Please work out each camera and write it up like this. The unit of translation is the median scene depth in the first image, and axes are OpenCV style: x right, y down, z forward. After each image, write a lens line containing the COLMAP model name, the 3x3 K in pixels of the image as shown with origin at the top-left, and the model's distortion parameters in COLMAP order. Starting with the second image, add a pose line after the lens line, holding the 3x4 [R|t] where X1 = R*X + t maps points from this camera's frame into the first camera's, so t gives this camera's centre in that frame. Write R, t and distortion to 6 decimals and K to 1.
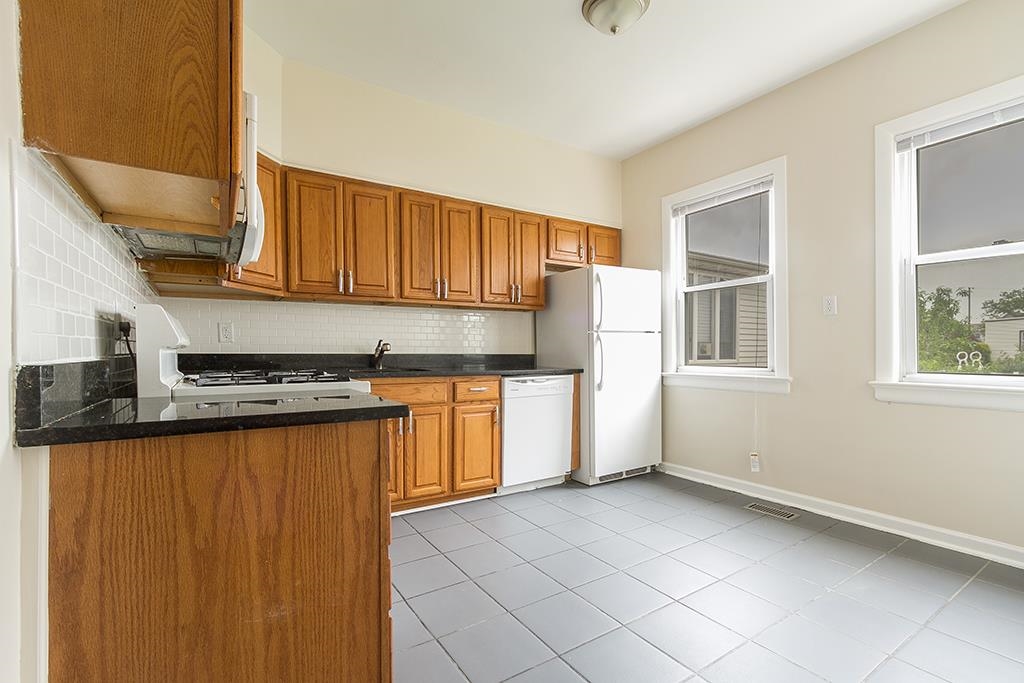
lens RADIAL K [[456.3, 0, 510.7], [0, 456.3, 352.7], [0, 0, 1]] dist [-0.001430, 0.000027]
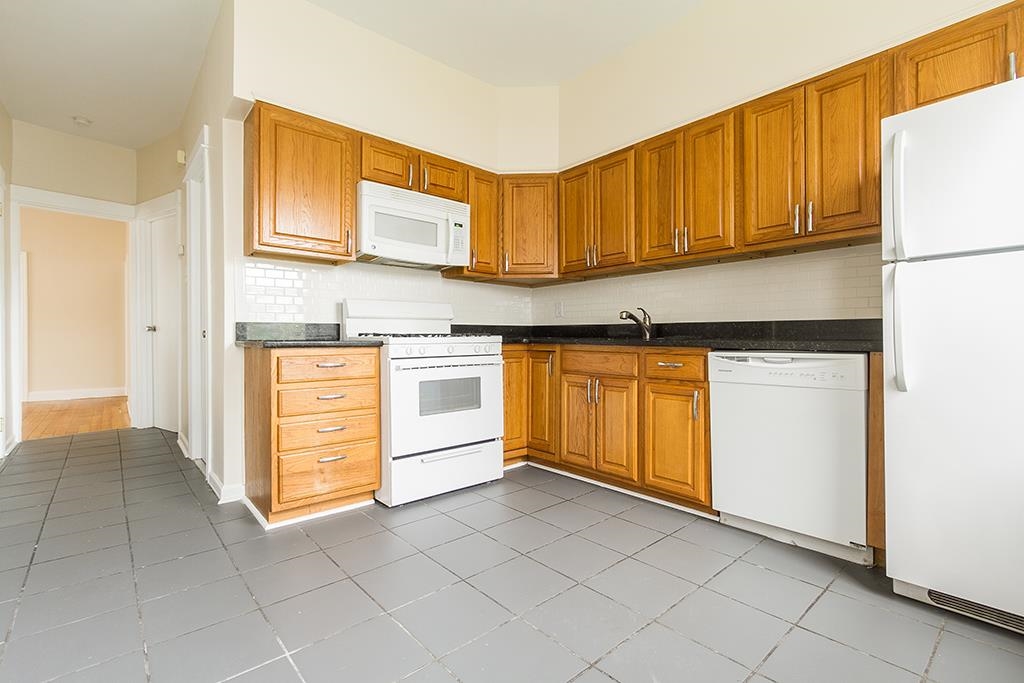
lens RADIAL K [[466.9, 0, 514.8], [0, 466.9, 336.6], [0, 0, 1]] dist [-0.004714, -0.000235]
pose [[0.149261, 0.000631, -0.988798, 0.645286], [0.002857, 0.999995, 0.001070, 0.030170], [0.988794, -0.002985, 0.149258, 0.600967]]
